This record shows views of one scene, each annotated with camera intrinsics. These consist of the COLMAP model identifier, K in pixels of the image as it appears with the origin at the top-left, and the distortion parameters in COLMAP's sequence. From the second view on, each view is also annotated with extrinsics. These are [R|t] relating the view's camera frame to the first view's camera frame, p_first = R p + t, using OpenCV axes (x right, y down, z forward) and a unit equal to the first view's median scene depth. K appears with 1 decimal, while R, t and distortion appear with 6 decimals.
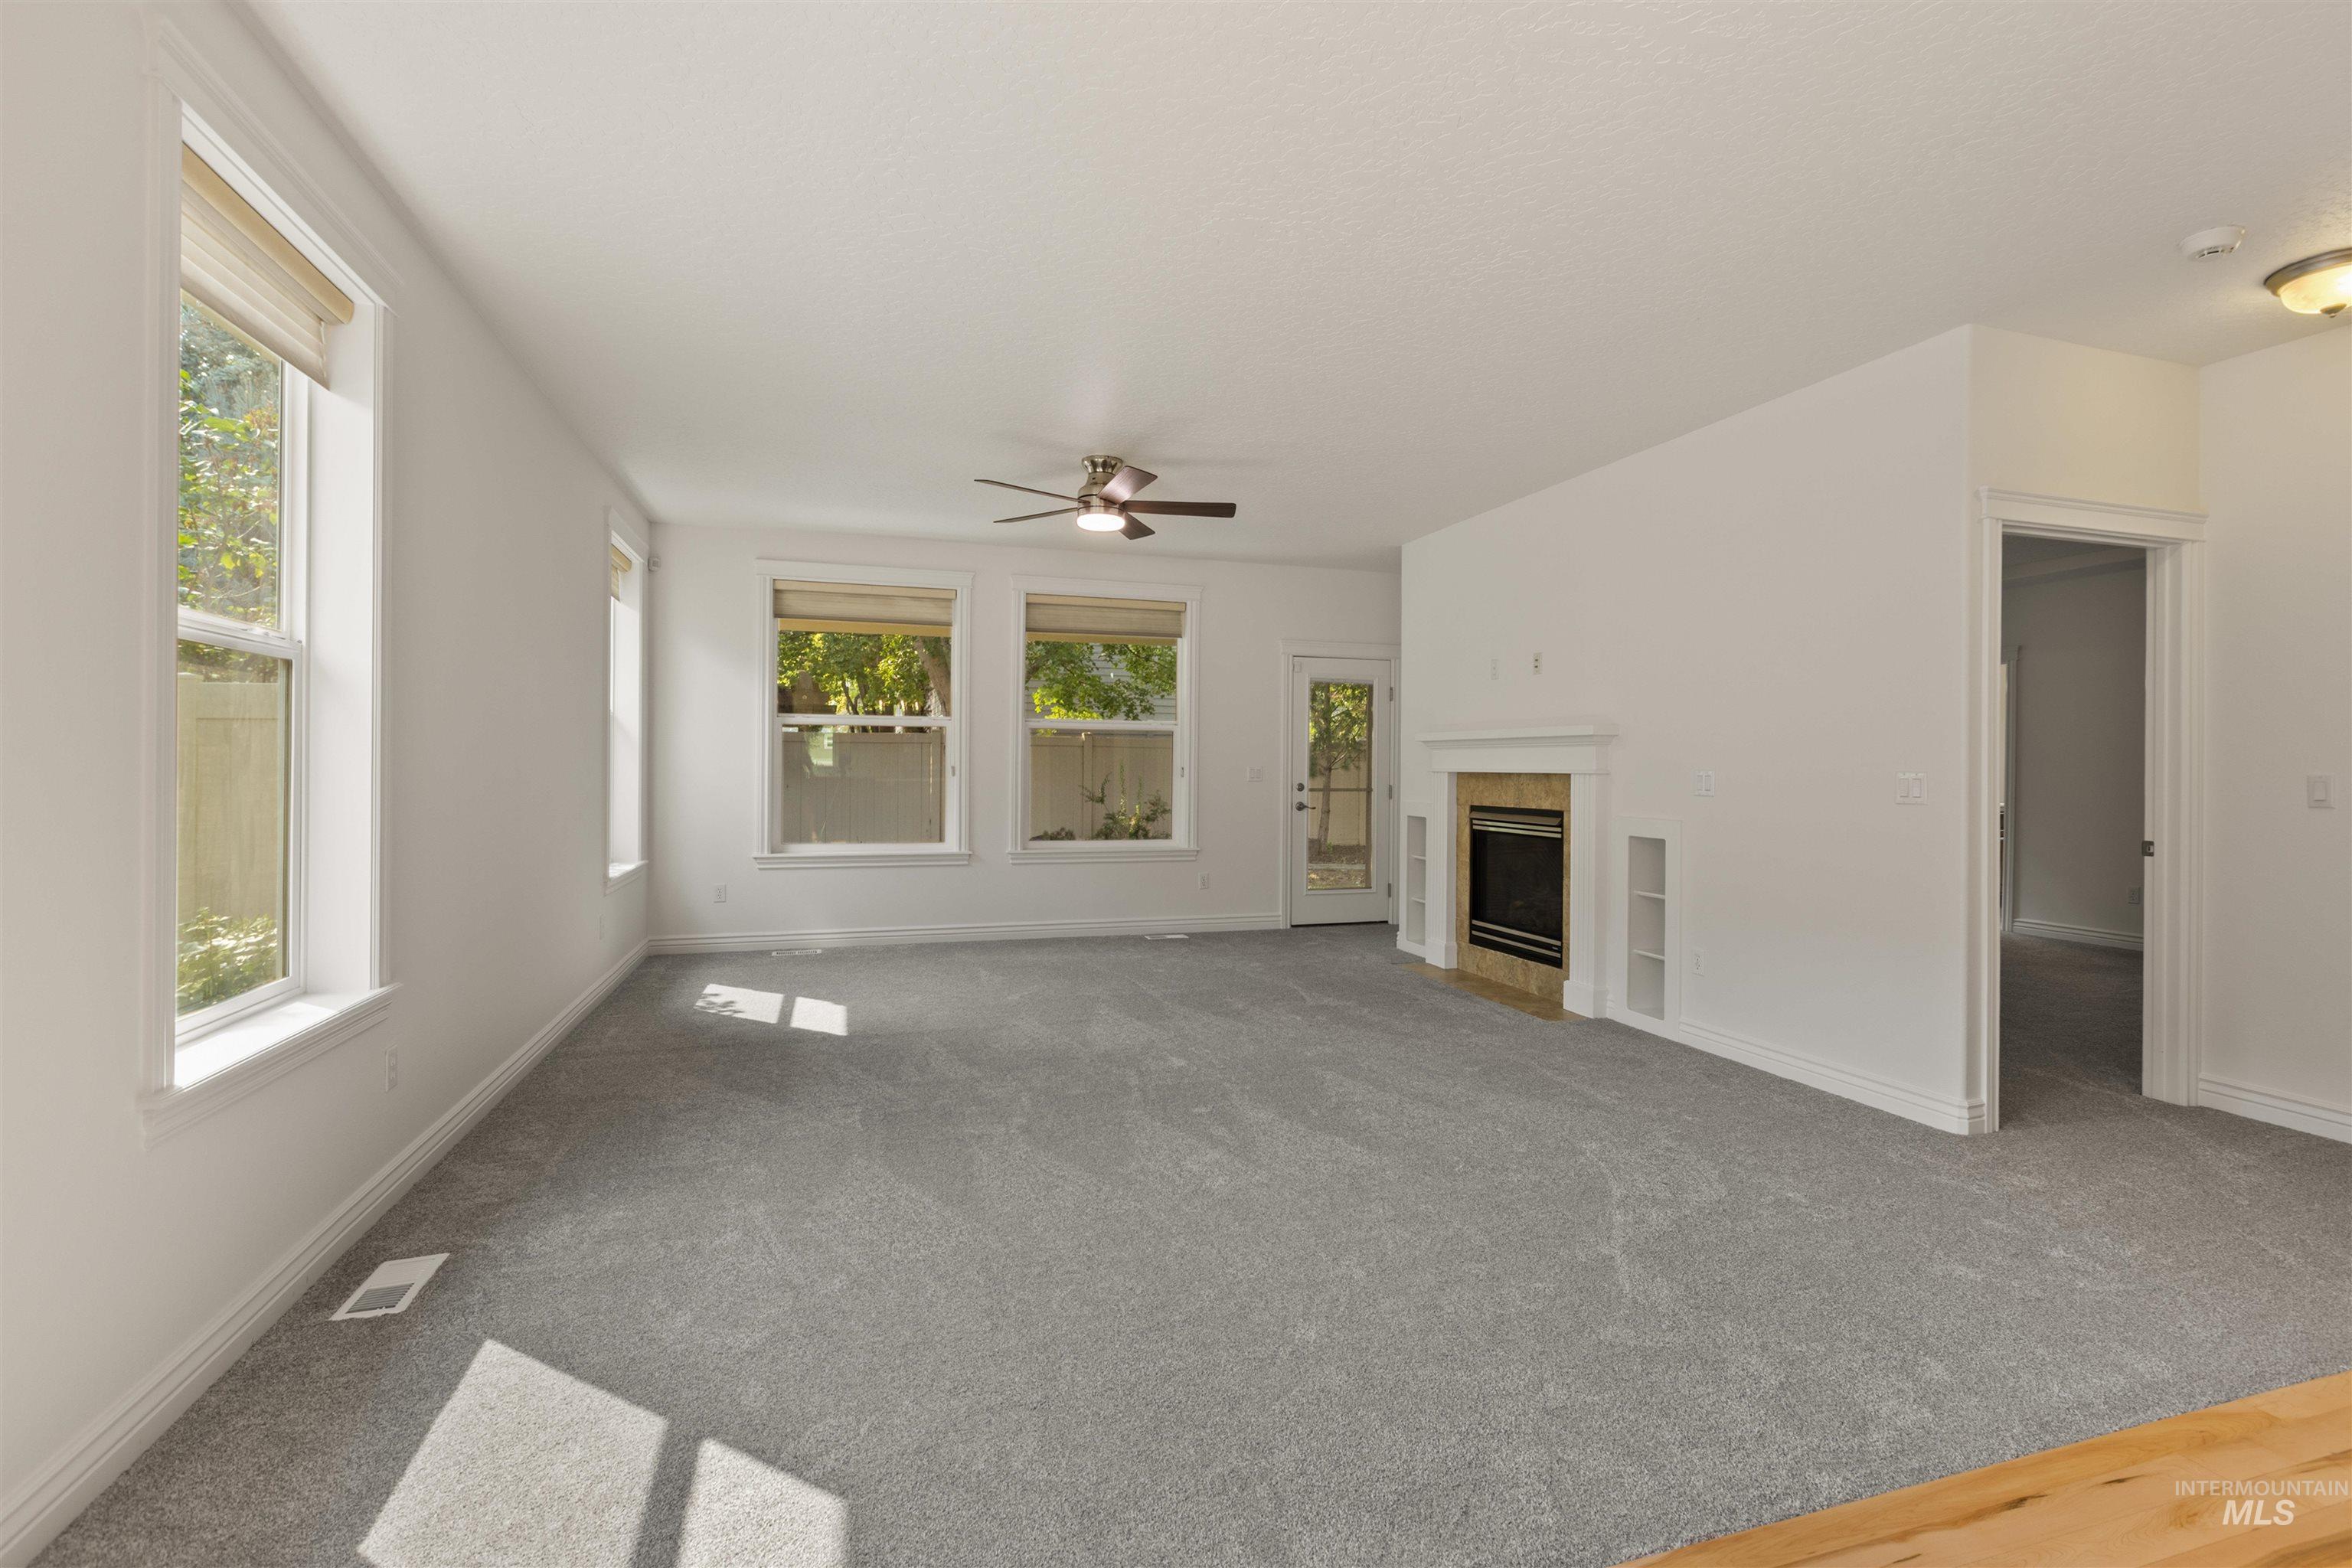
lens RADIAL K [[1081.1, 0, 1204.1], [0, 1081.1, 777.4], [0, 0, 1]] dist [0.002853, -0.001270]
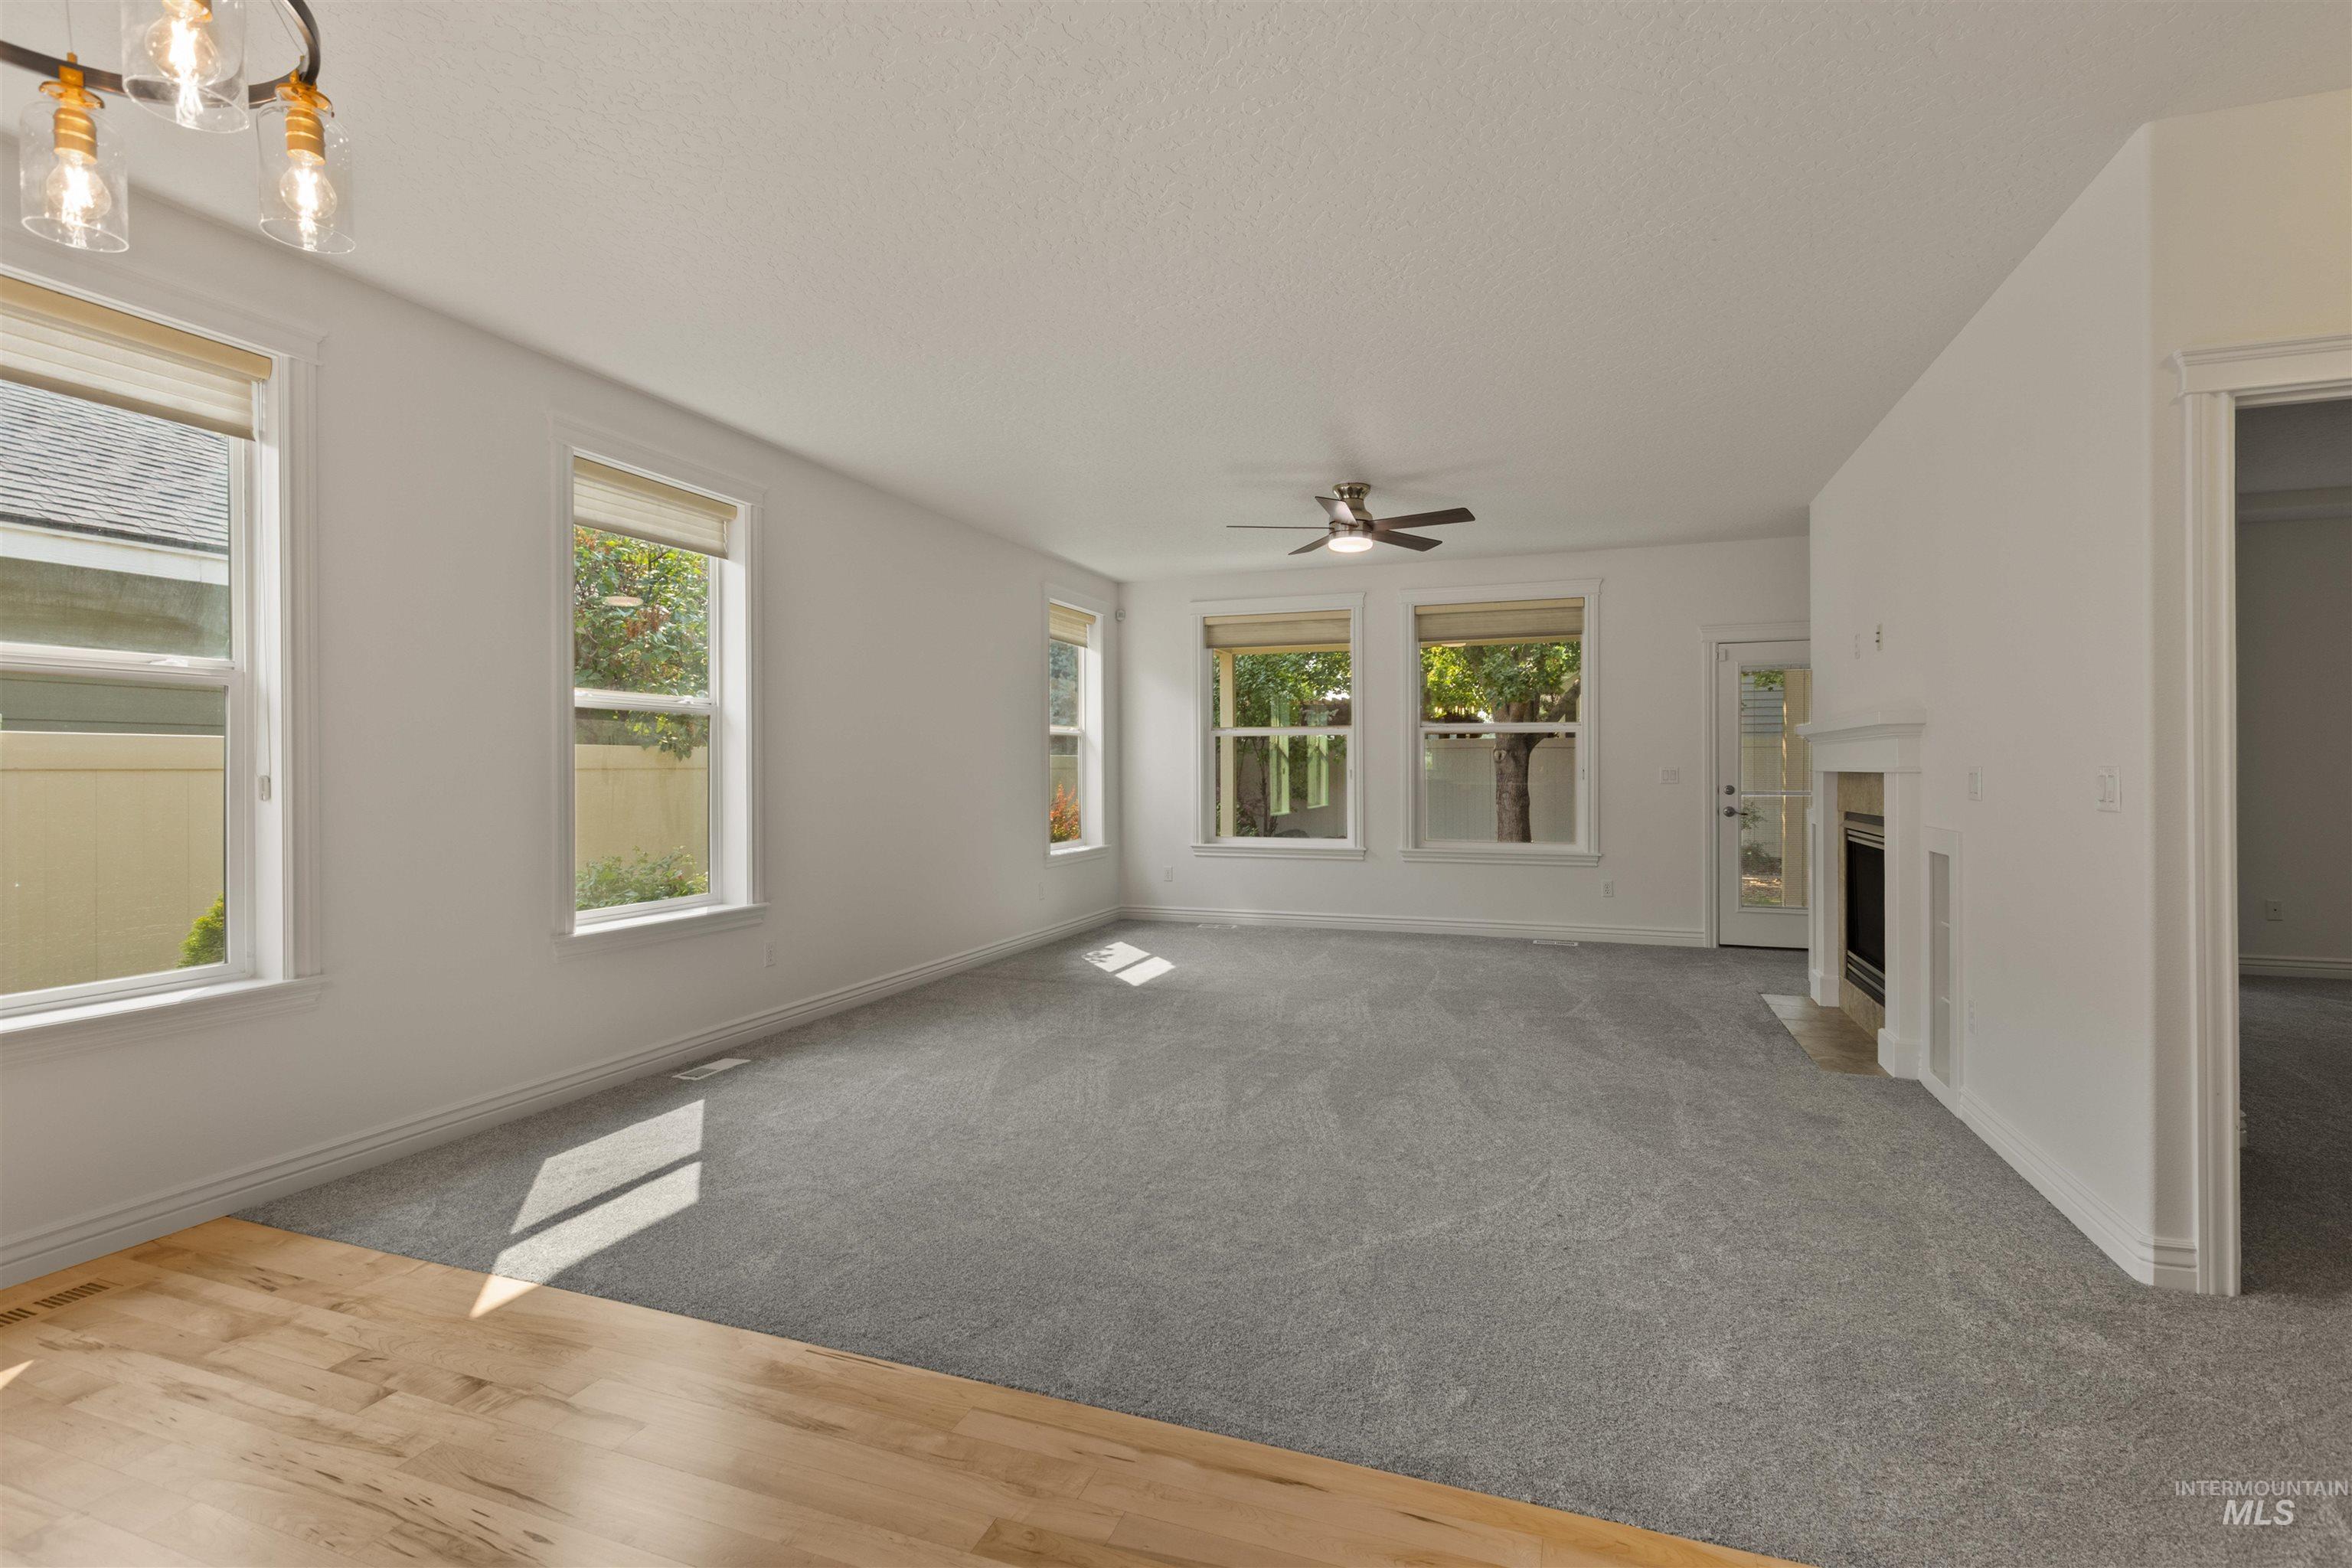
lens RADIAL K [[1081.1, 0, 1187.5], [0, 1081.1, 775.3], [0, 0, 1]] dist [0.002853, -0.001270]
pose [[0.783650, -0.007110, -0.621162, 0.455965], [0.003320, 0.999968, -0.007258, 0.003558], [0.621194, 0.003625, 0.783648, 0.048038]]
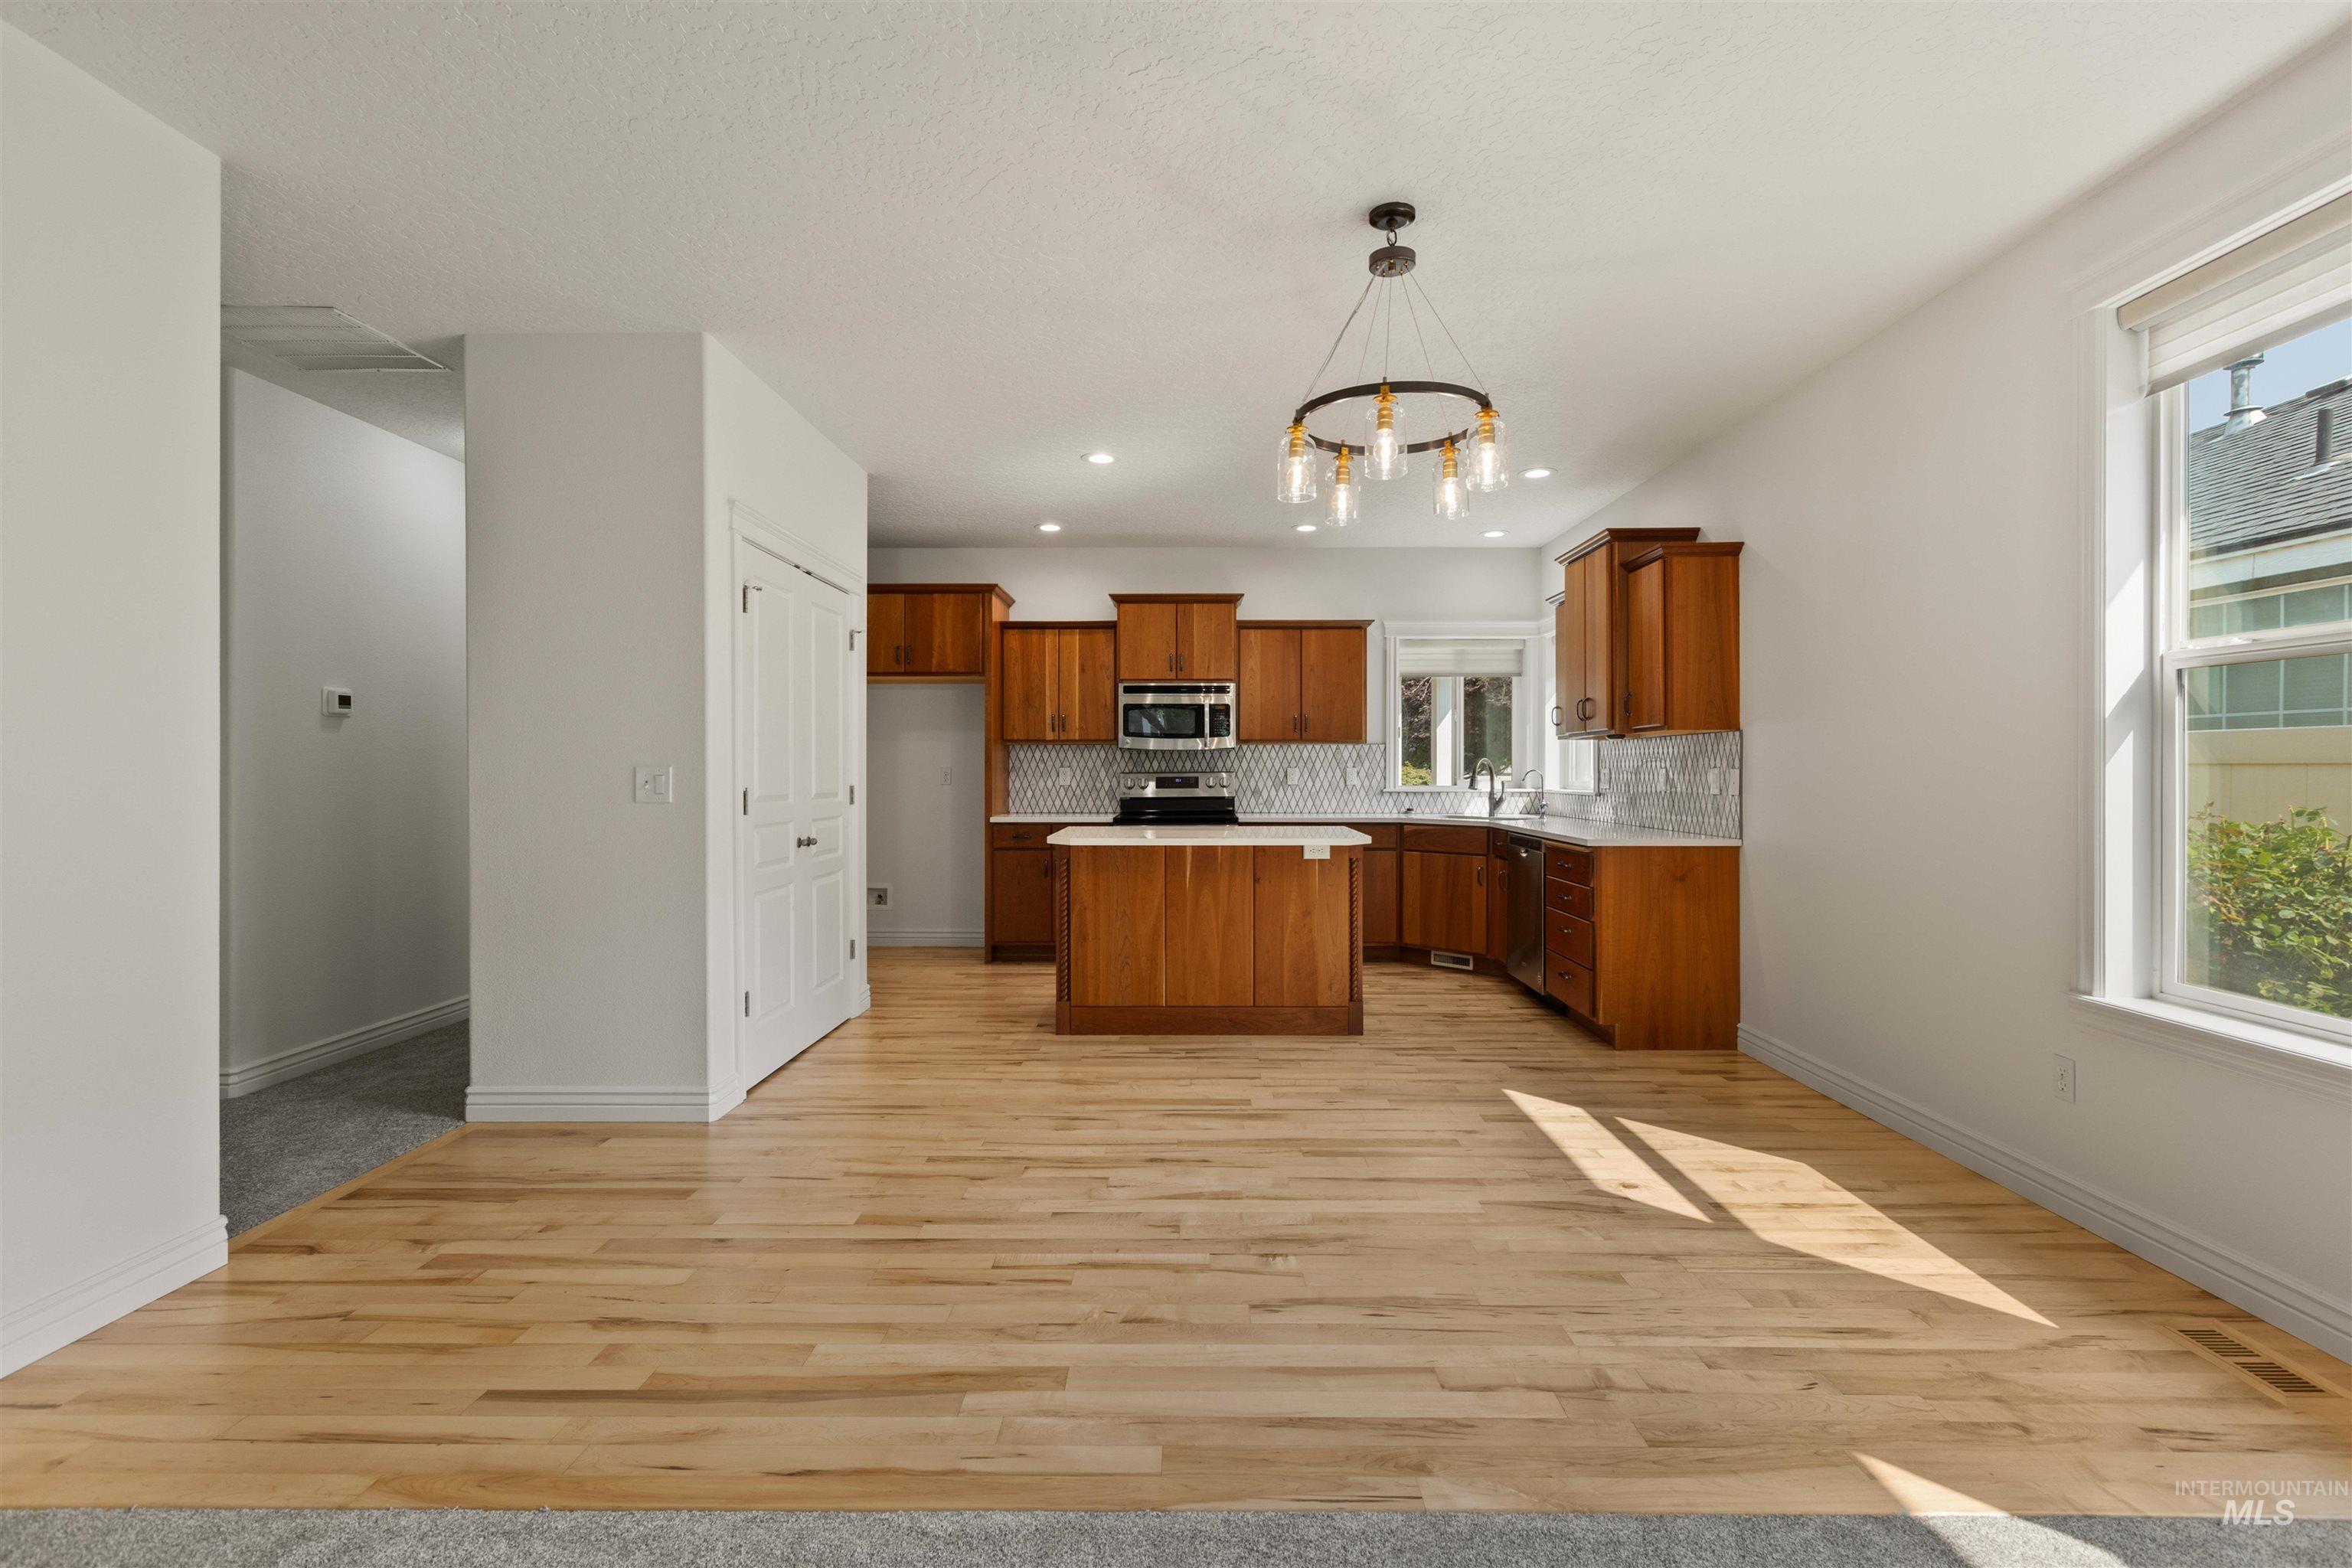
lens RADIAL K [[1081.1, 0, 1201.6], [0, 1081.1, 768.1], [0, 0, 1]] dist [0.002853, -0.001270]
pose [[-0.951201, -0.006705, 0.308500, 0.025682], [-0.002867, 0.999913, 0.012892, -0.006302], [-0.308560, 0.011378, -0.951137, 0.642052]]
